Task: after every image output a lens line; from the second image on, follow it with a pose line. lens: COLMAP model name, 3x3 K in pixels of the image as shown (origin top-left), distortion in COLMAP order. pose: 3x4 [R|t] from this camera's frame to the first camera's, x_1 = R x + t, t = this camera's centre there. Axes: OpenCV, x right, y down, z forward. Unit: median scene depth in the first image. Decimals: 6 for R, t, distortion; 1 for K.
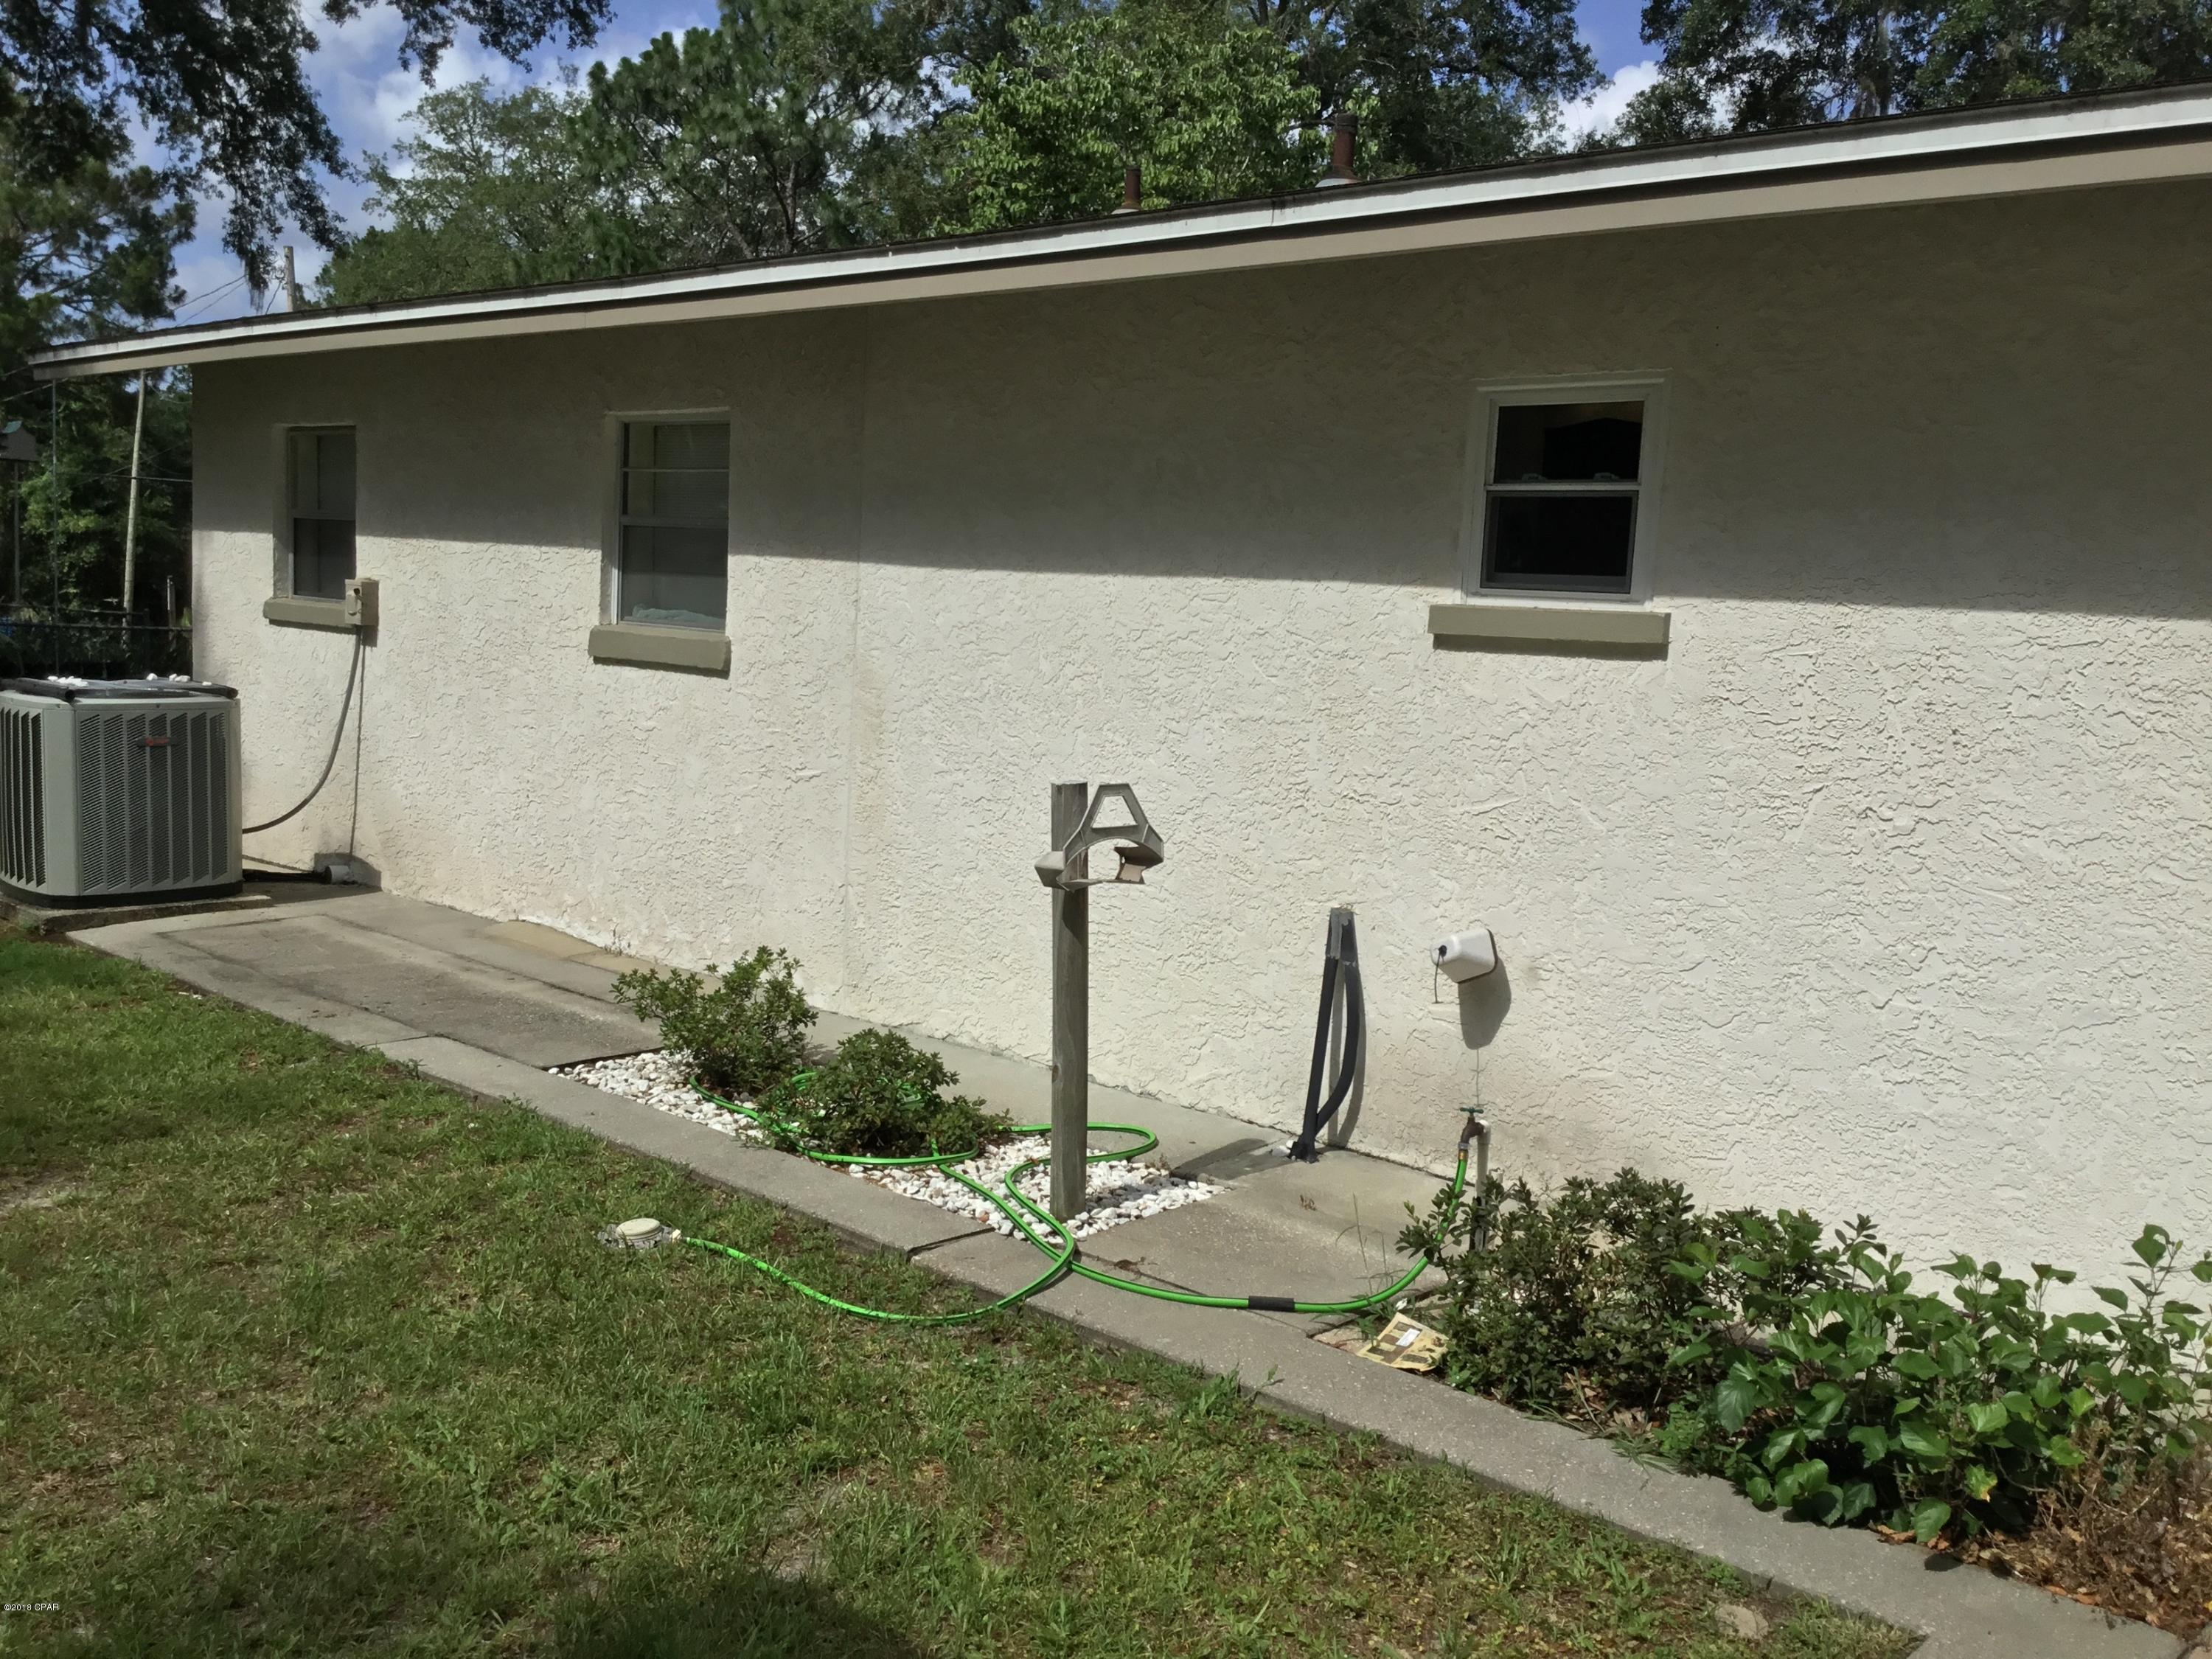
lens RADIAL K [[1955.3, 0, 1108.1], [0, 1955.3, 827.2], [0, 0, 1]] dist [0.065802, 0.001057]
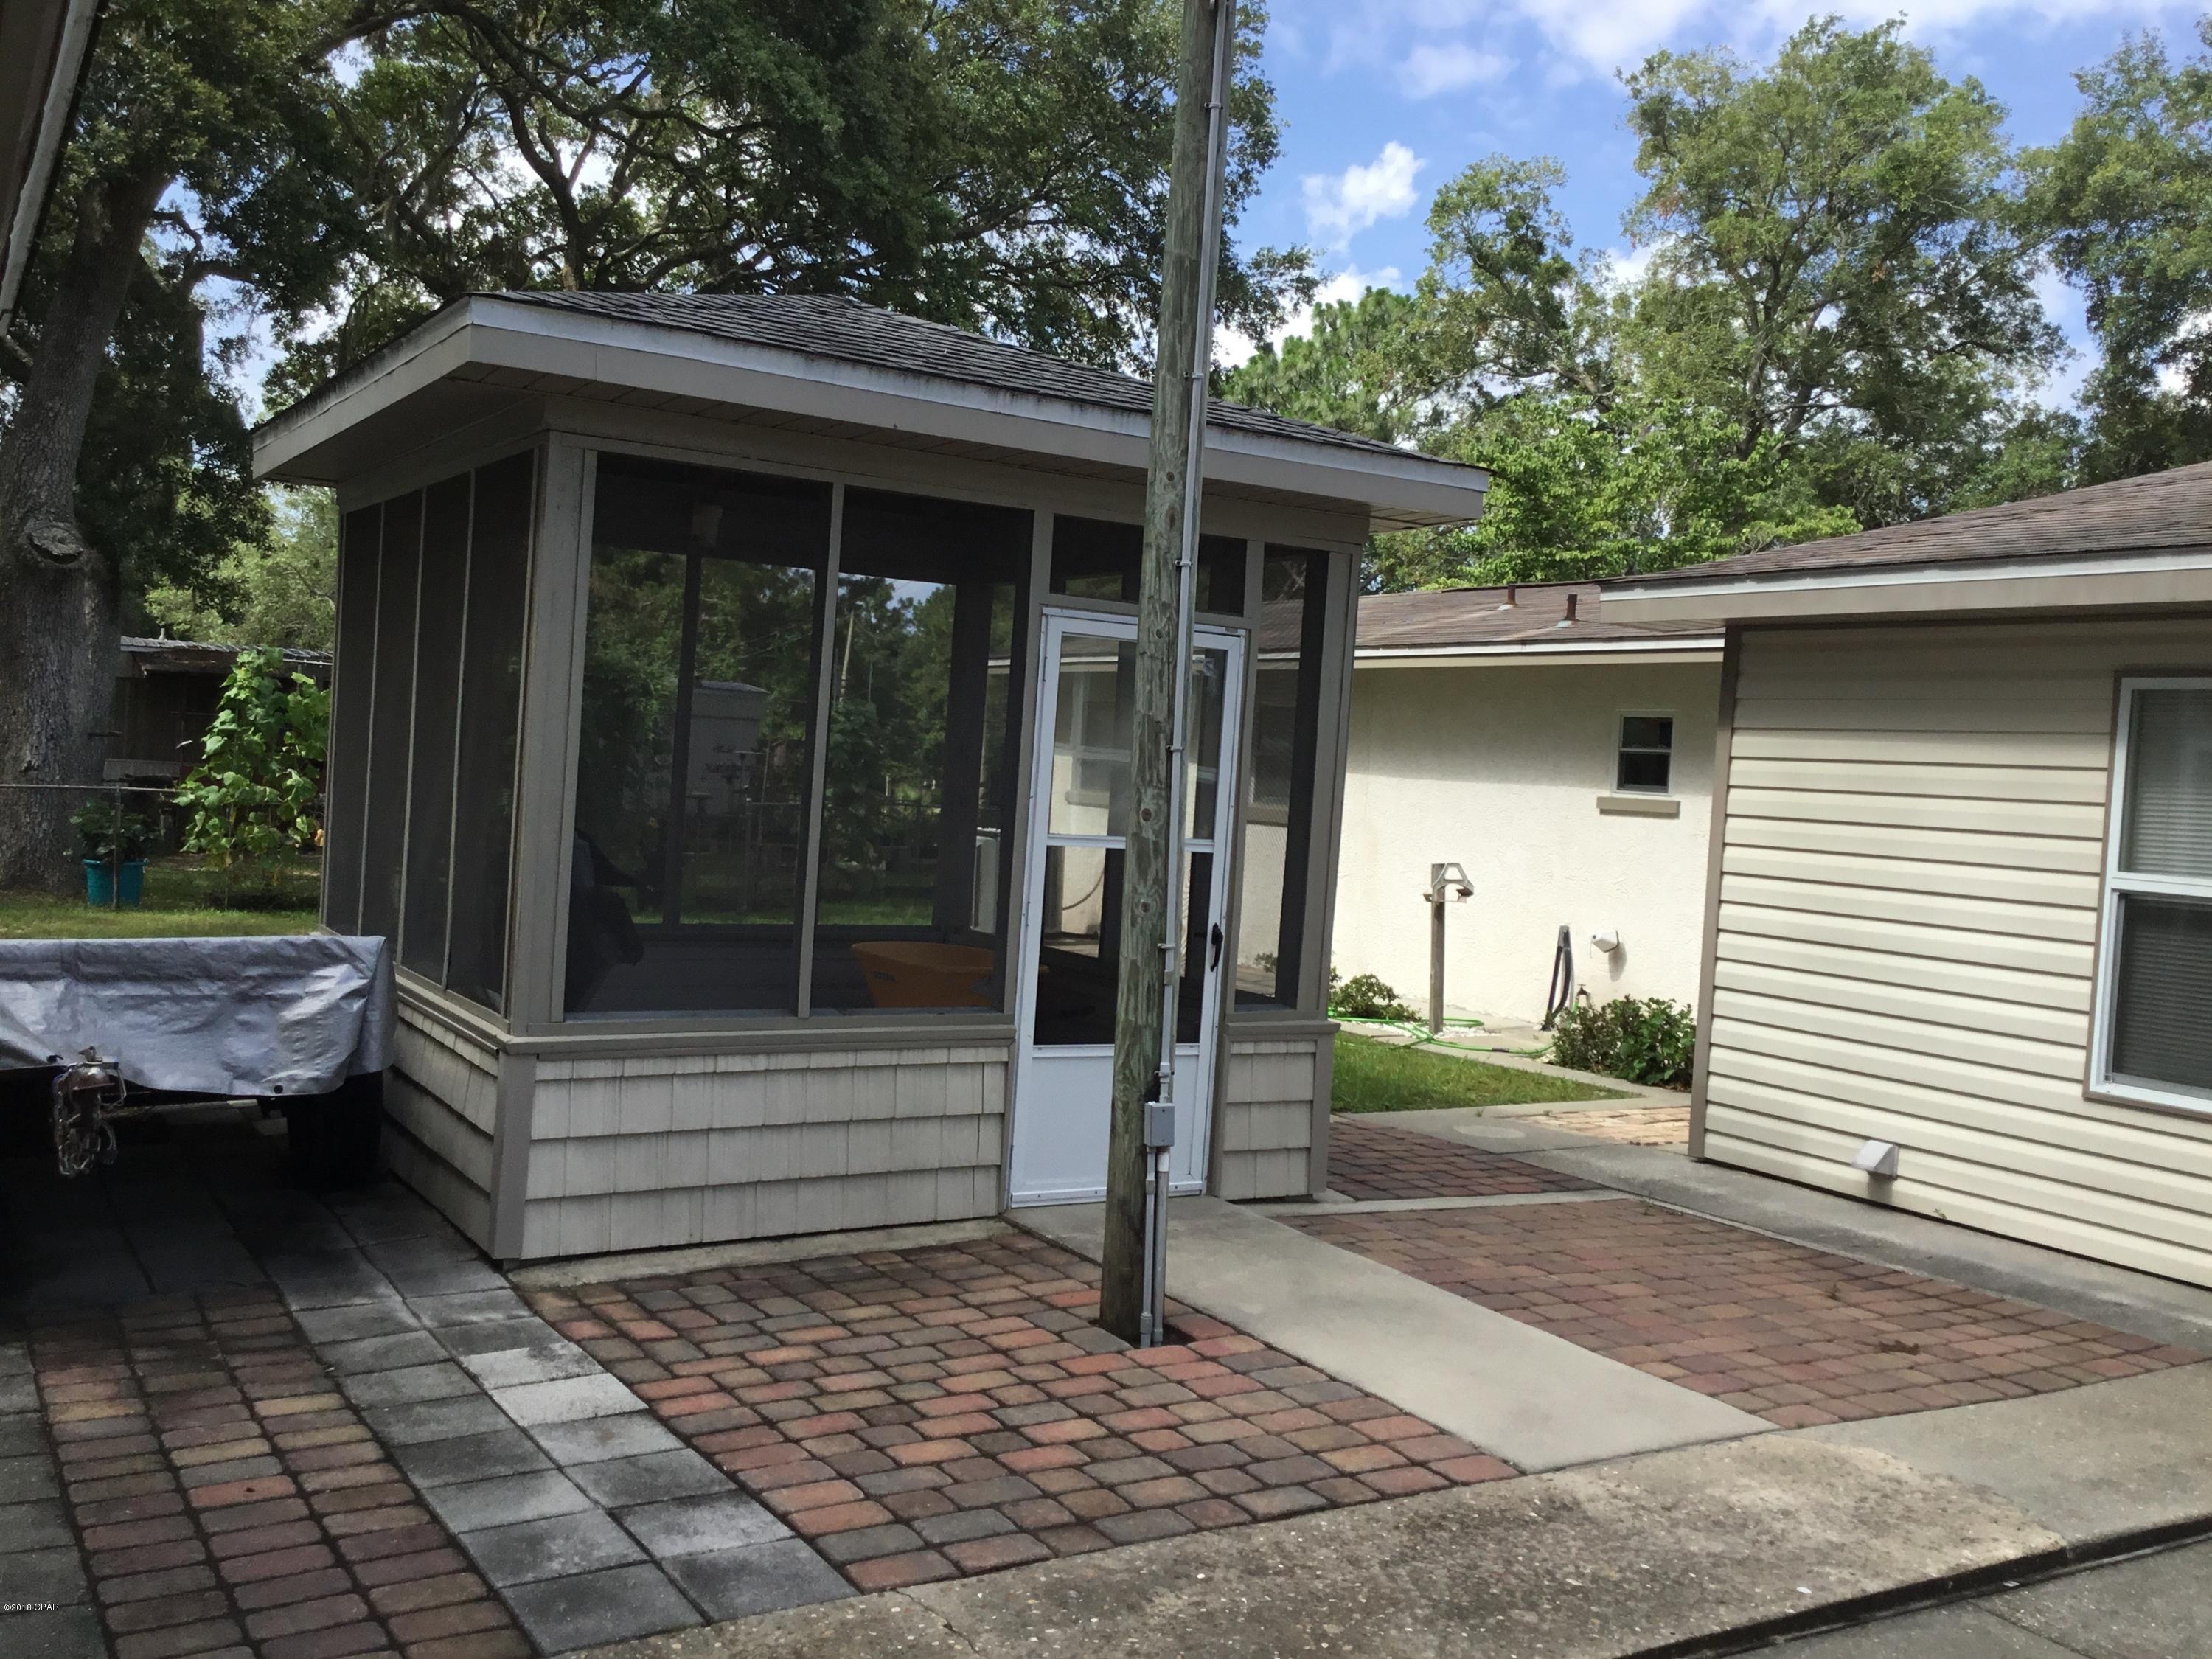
lens RADIAL K [[2028.6, 0, 1099.5], [0, 2028.6, 821.0], [0, 0, 1]] dist [0.093164, -0.135597]
pose [[0.959311, 0.012487, -0.282075, 0.091222], [-0.041565, 0.994383, -0.097340, 0.059889], [0.279275, 0.105103, 0.954442, -0.501508]]
